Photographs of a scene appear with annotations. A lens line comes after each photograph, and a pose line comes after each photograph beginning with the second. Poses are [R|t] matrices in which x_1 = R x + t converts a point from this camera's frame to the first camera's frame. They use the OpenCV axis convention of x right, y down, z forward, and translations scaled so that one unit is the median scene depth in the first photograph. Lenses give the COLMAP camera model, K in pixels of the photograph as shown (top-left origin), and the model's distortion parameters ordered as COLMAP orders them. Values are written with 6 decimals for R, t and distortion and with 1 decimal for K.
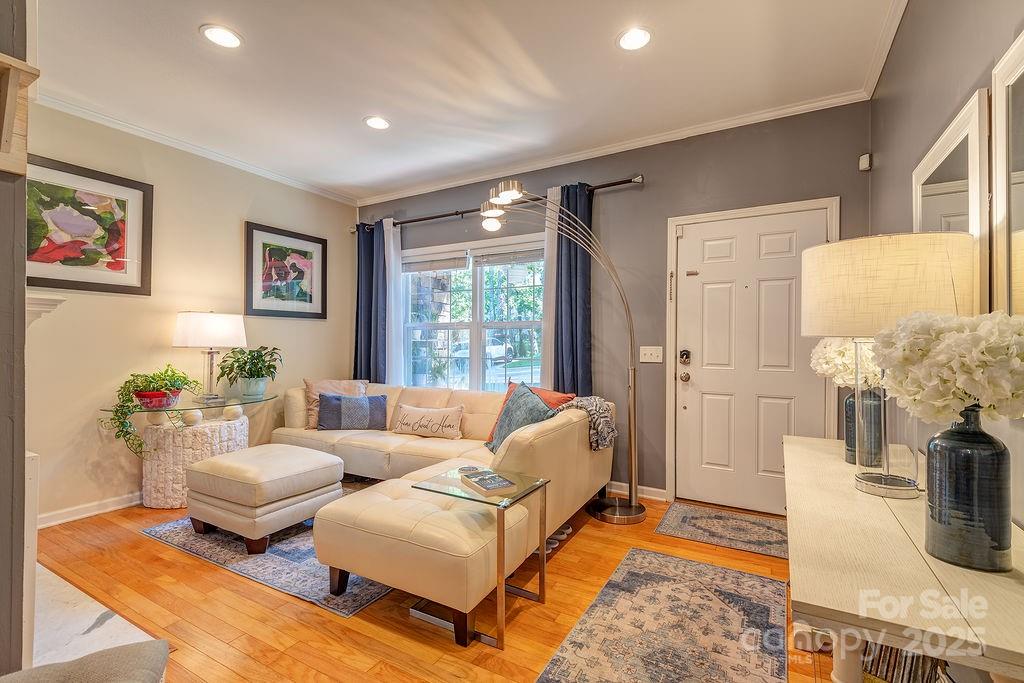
lens RADIAL K [[472.4, 0, 512.0], [0, 472.4, 341.5], [0, 0, 1]] dist [-0.002536, -0.000826]
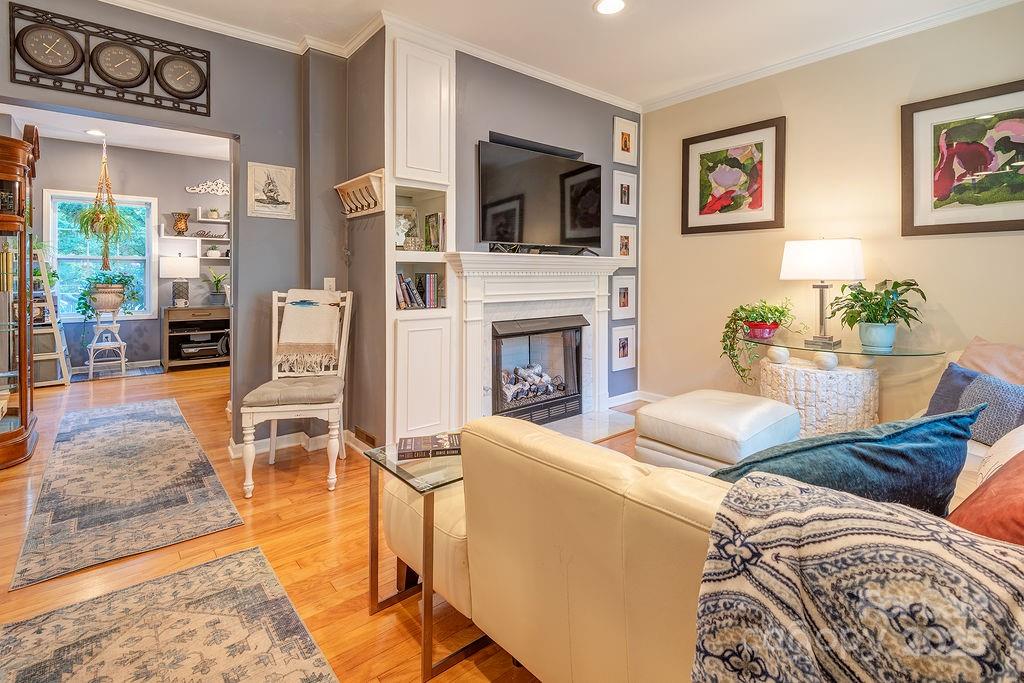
lens RADIAL K [[483.7, 0, 512.8], [0, 483.7, 274.3], [0, 0, 1]] dist [-0.001269, -0.000212]
pose [[-0.349417, -0.001737, -0.936966, 0.394322], [0.003795, 0.999987, -0.003269, 0.002230], [0.936960, -0.004698, -0.349406, 0.829162]]
